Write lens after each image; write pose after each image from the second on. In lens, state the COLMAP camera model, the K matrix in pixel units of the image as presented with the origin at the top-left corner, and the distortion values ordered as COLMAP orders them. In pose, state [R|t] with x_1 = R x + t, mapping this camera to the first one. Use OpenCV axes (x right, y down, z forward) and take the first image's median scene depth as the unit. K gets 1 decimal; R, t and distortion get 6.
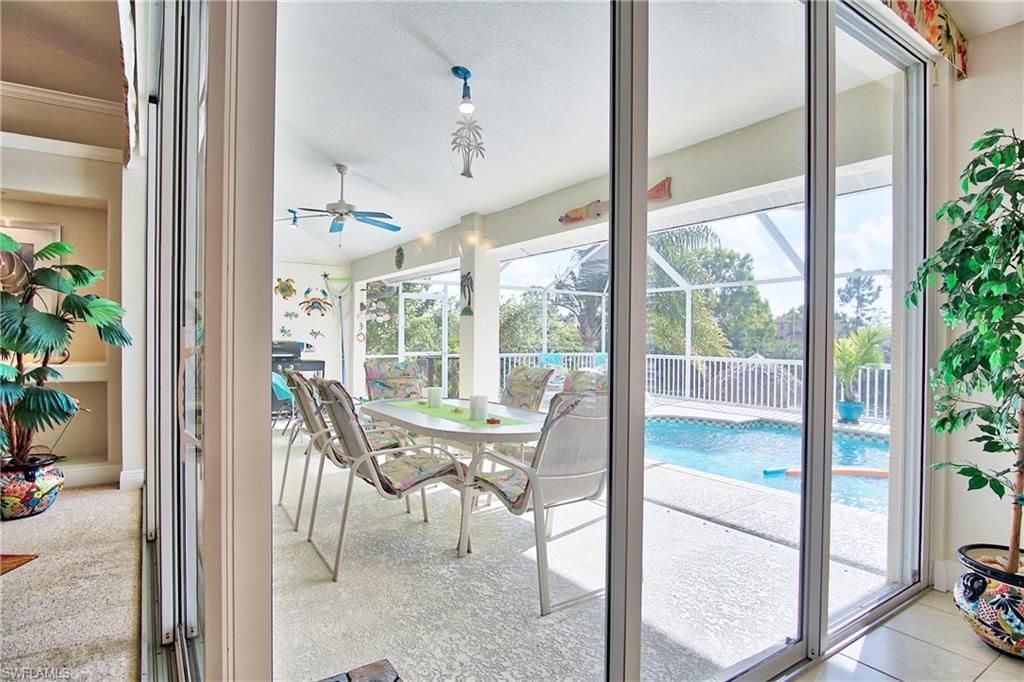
lens RADIAL K [[548.4, 0, 517.2], [0, 548.4, 342.8], [0, 0, 1]] dist [-0.020415, 0.004611]
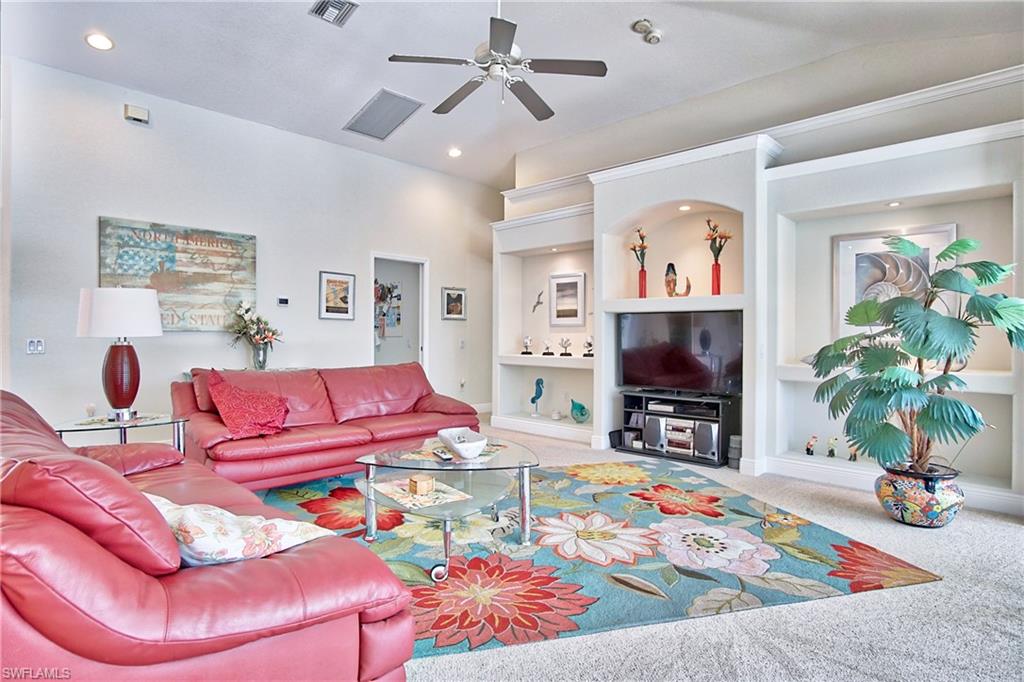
lens RADIAL K [[548.4, 0, 512.4], [0, 548.4, 339.8], [0, 0, 1]] dist [-0.020415, 0.004611]
pose [[0.211964, -0.001979, -0.977275, -0.078909], [-0.012711, 0.999908, -0.004782, -0.000872], [0.977195, 0.013436, 0.211920, 0.044466]]
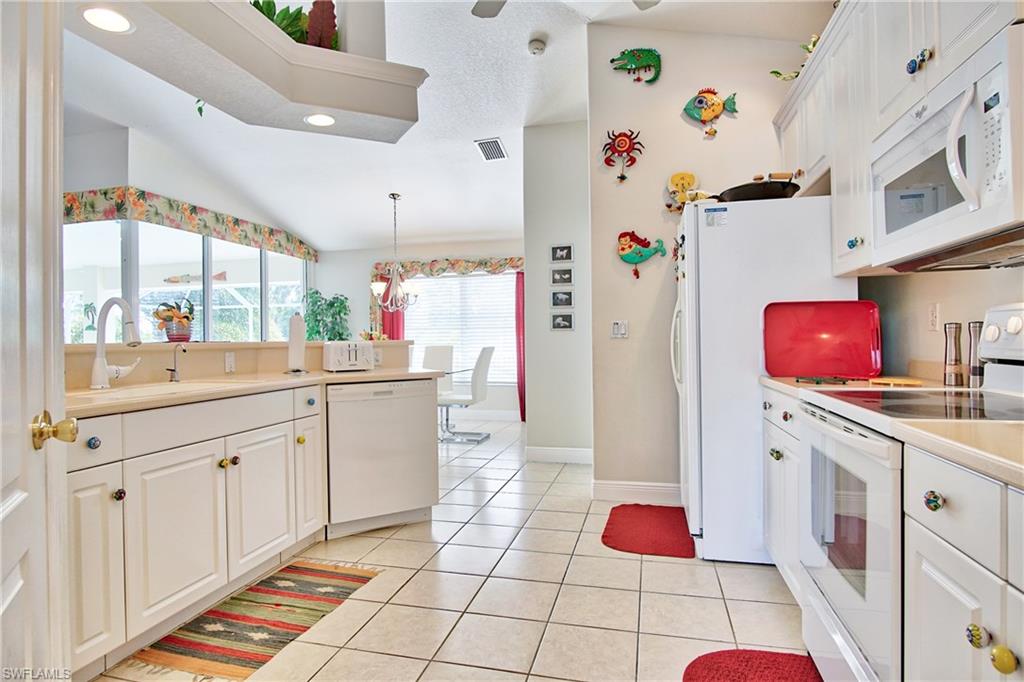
lens RADIAL K [[548.4, 0, 504.5], [0, 548.4, 341.0], [0, 0, 1]] dist [-0.020415, 0.004611]
pose [[0.756241, -0.020436, 0.653974, -0.278626], [0.026609, 0.999646, 0.000467, 0.013716], [-0.653752, 0.017049, 0.756517, -1.238401]]
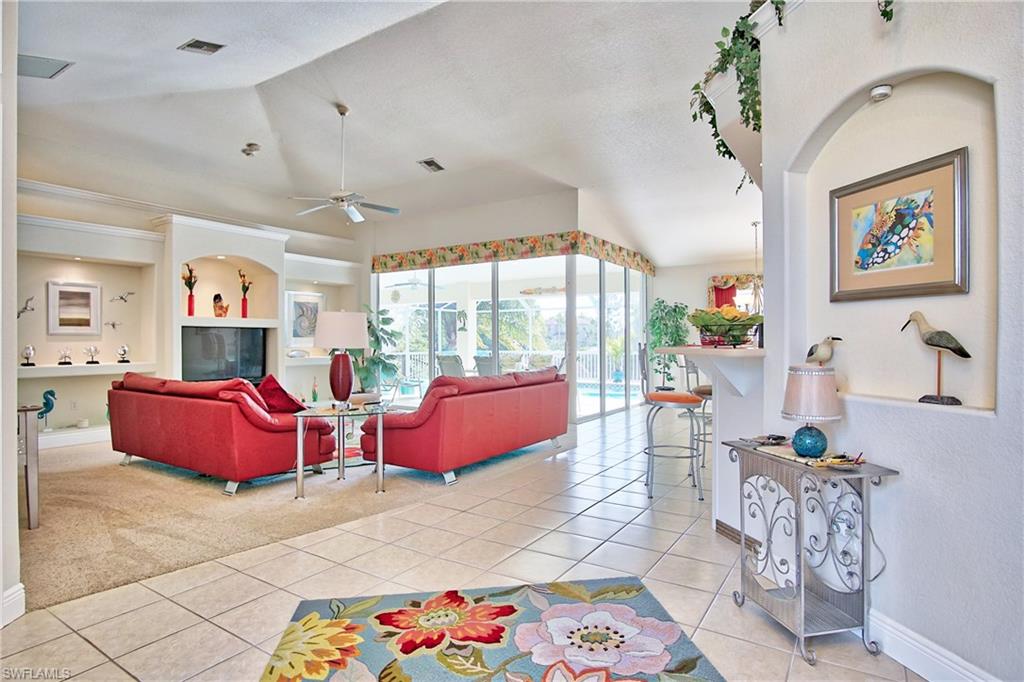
lens RADIAL K [[548.4, 0, 515.6], [0, 548.4, 340.6], [0, 0, 1]] dist [-0.020415, 0.004611]
pose [[0.920844, -0.014128, 0.389675, -0.930975], [0.016433, 0.999862, -0.002584, -0.007530], [-0.389585, 0.008783, 0.920949, -1.271866]]
